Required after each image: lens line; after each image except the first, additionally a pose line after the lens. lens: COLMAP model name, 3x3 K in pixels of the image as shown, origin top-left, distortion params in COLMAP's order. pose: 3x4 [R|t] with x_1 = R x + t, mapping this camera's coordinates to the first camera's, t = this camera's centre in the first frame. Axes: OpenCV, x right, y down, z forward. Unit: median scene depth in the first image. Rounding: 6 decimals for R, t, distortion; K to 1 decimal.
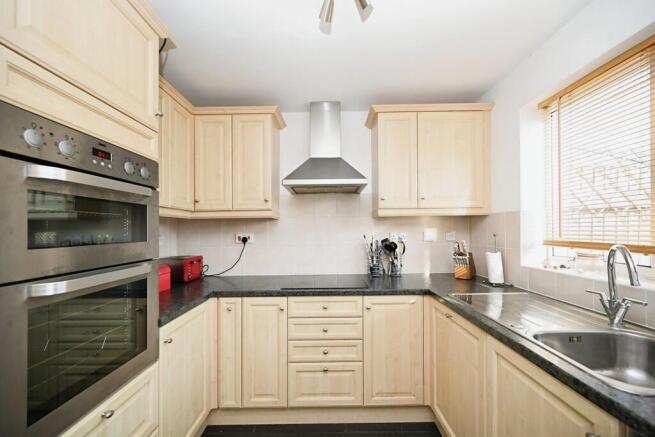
lens RADIAL K [[256.1, 0, 326.1], [0, 256.1, 226.6], [0, 0, 1]] dist [-0.004154, -0.000418]
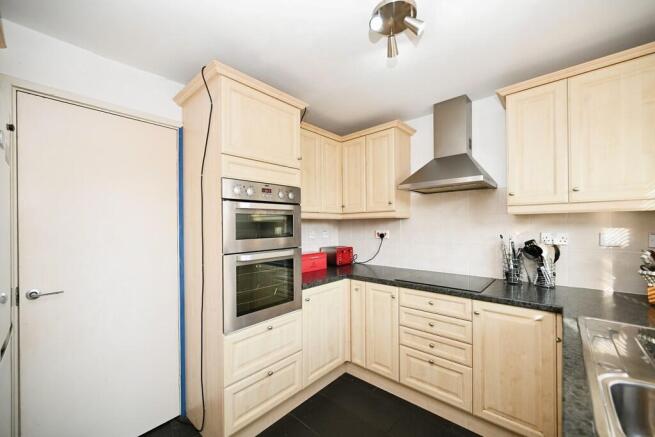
lens RADIAL K [[256.1, 0, 330.0], [0, 256.1, 222.3], [0, 0, 1]] dist [-0.004154, -0.000418]
pose [[0.749379, -0.001944, -0.662139, 0.375239], [0.008714, 0.999938, 0.006926, -0.028310], [0.662084, -0.010960, 0.749349, -0.063776]]
